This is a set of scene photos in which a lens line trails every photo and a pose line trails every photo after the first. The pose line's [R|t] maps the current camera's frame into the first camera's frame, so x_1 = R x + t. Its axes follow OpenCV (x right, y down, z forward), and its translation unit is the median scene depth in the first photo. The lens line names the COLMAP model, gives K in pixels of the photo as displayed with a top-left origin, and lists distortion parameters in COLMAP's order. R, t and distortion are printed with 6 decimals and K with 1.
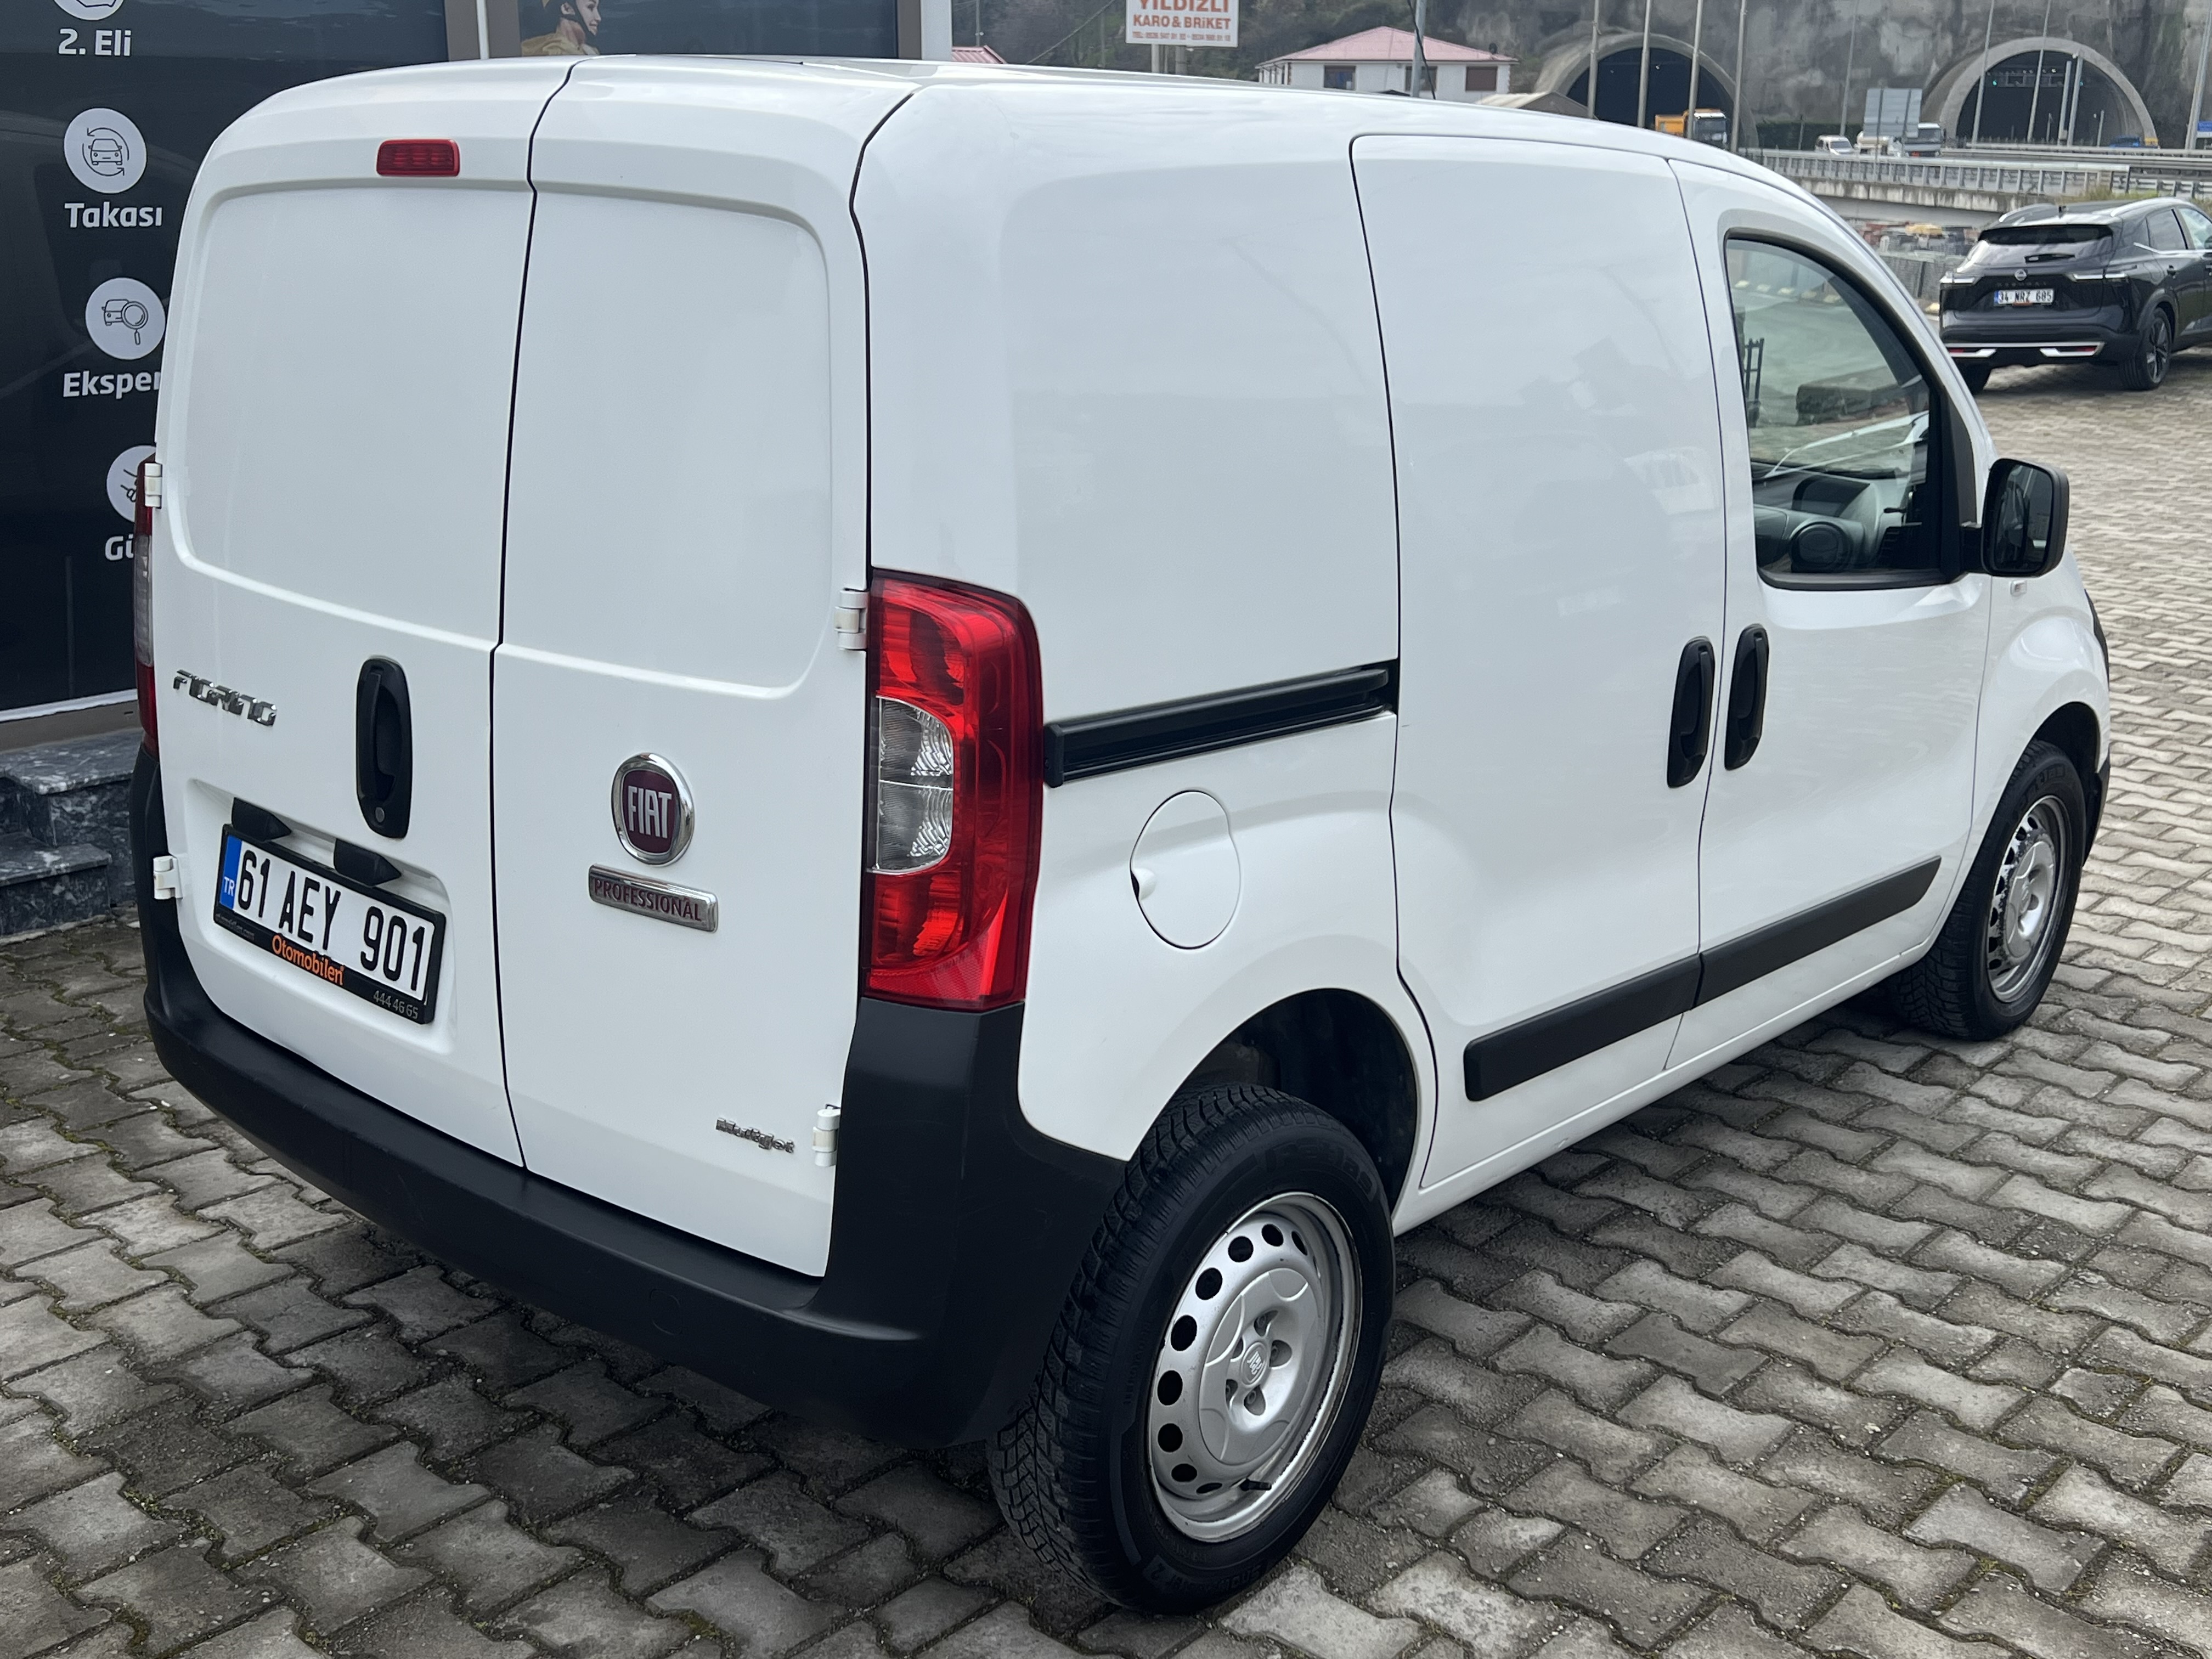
lens RADIAL K [[2290.0, 0, 1104.5], [0, 2290.0, 828.2], [0, 0, 1]] dist [0.018447, 0.000000]
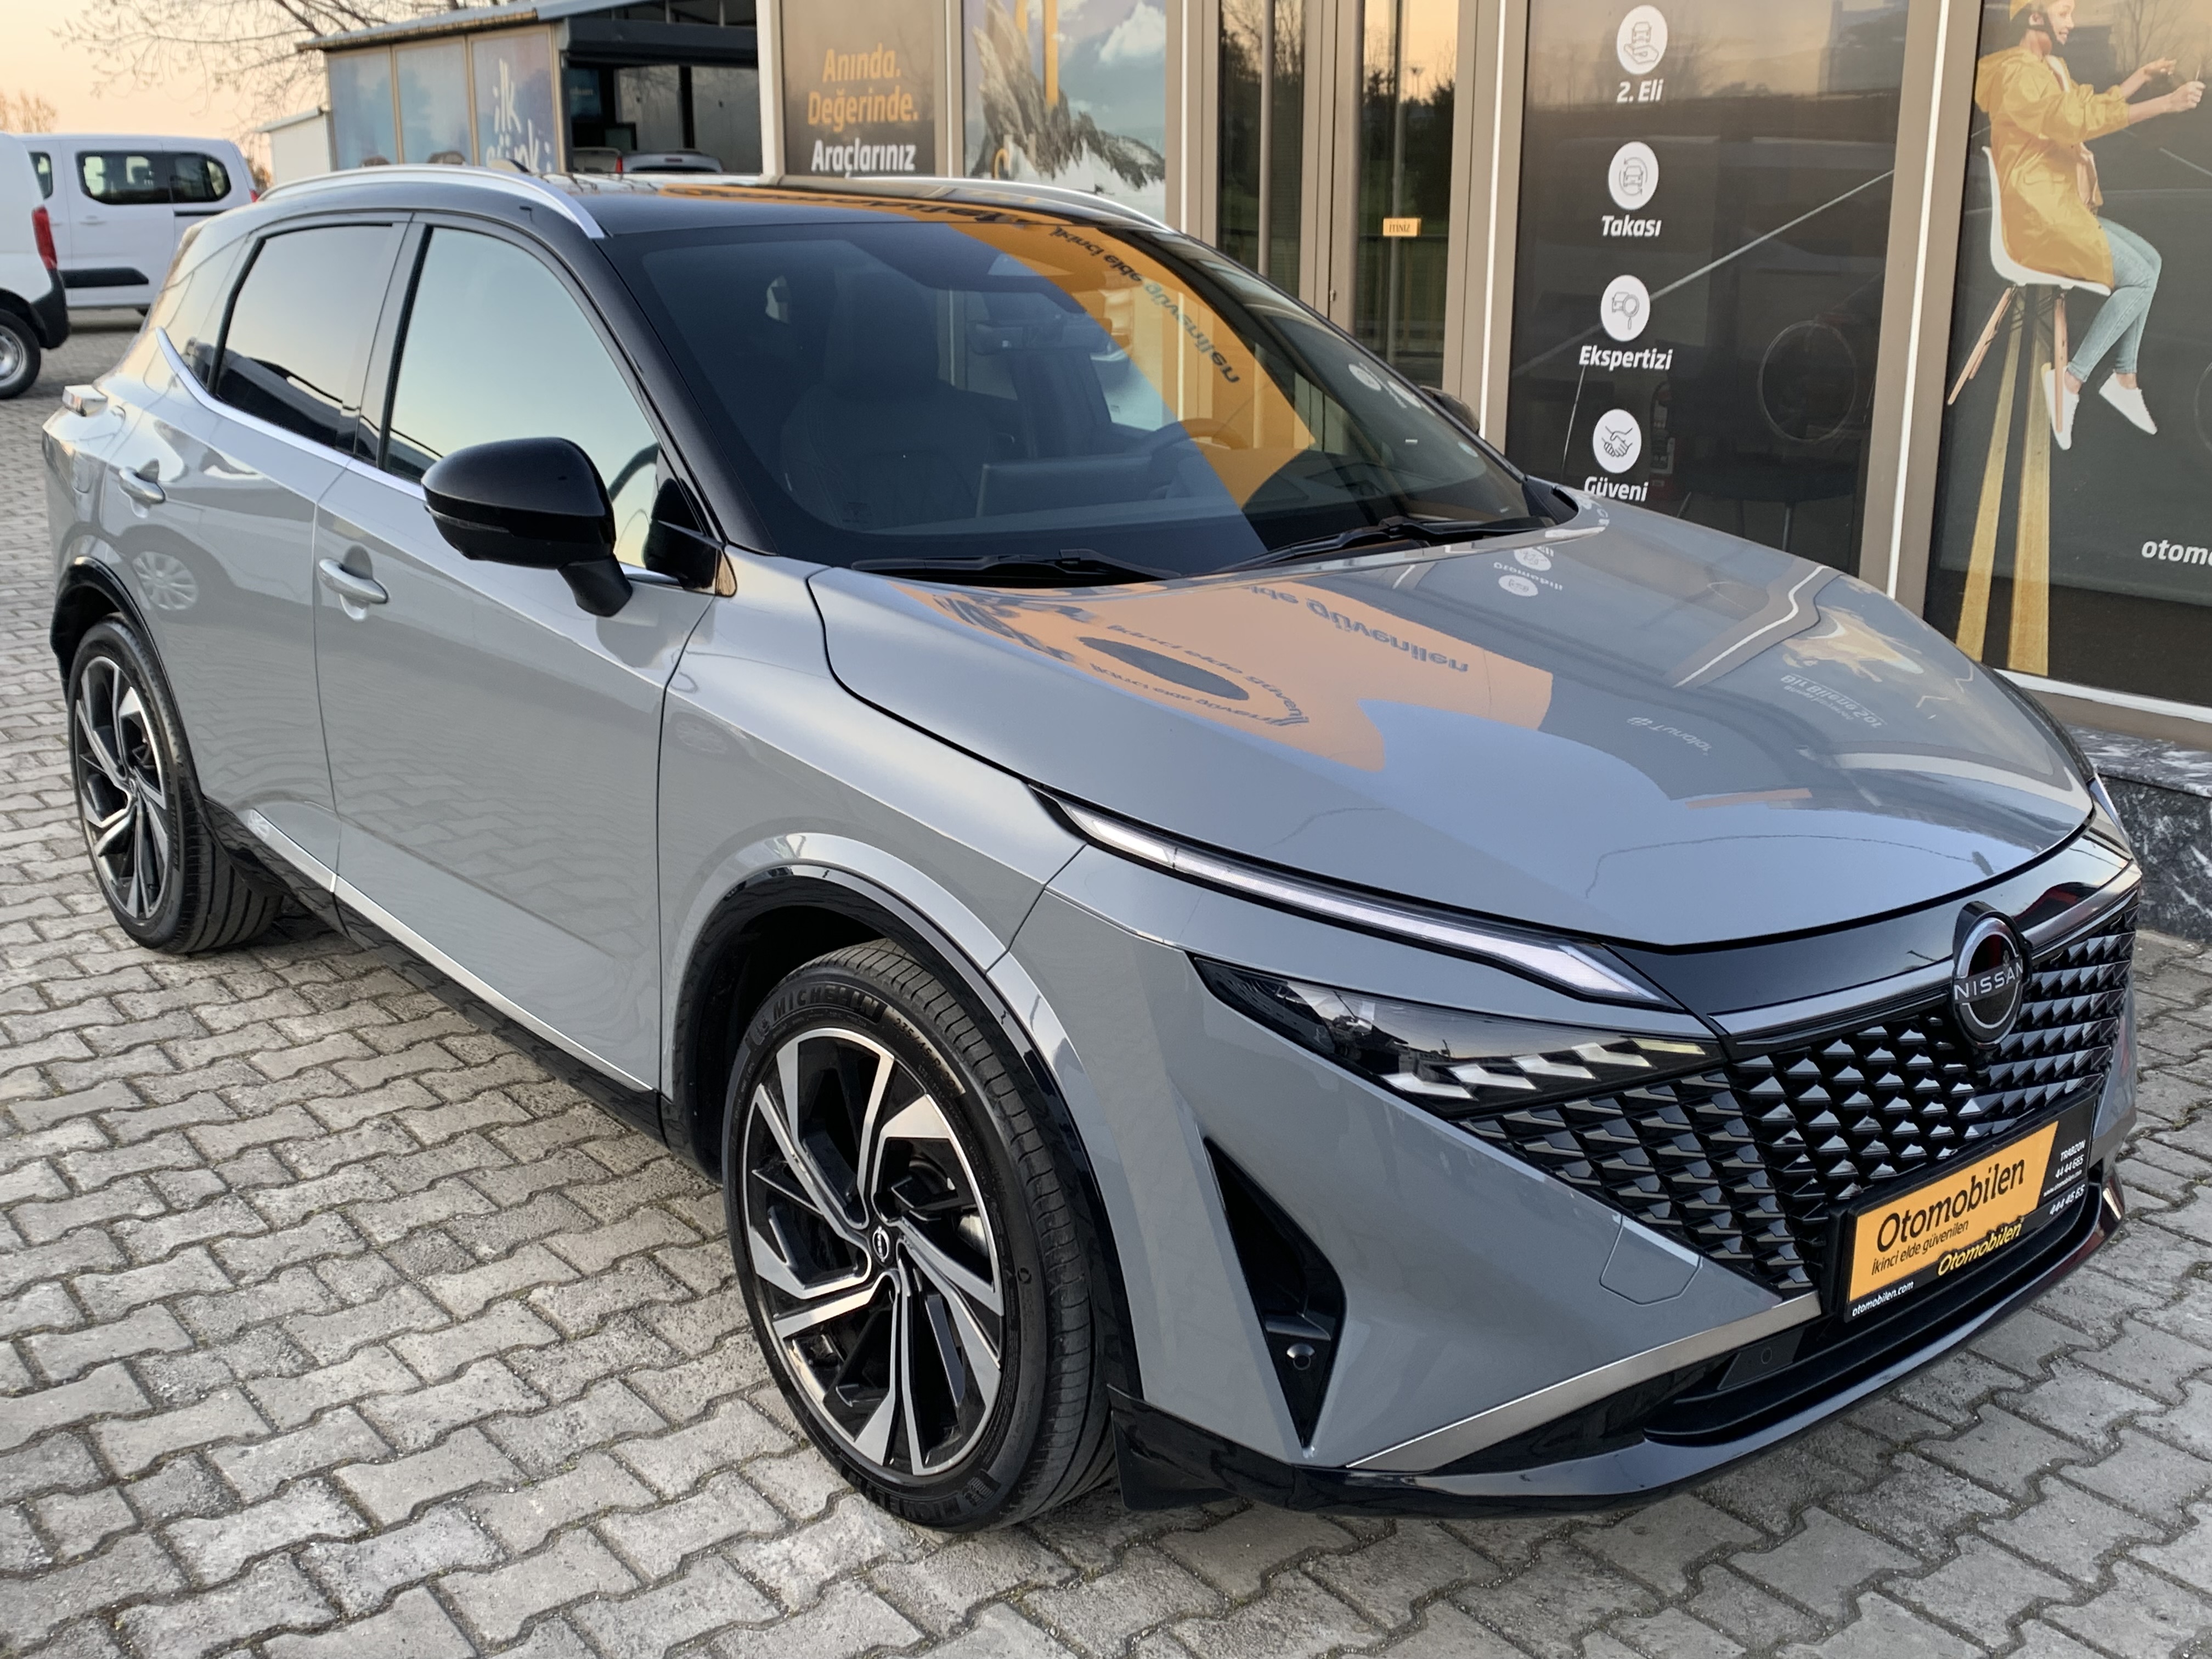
lens RADIAL K [[2299.9, 0, 1110.9], [0, 2299.9, 823.2], [0, 0, 1]] dist [-0.004814, 0.000000]
pose [[-0.157616, 0.255708, -0.953819, 0.895956], [-0.282362, 0.913895, 0.291664, -0.253172], [0.946271, 0.315294, -0.071842, 0.918841]]
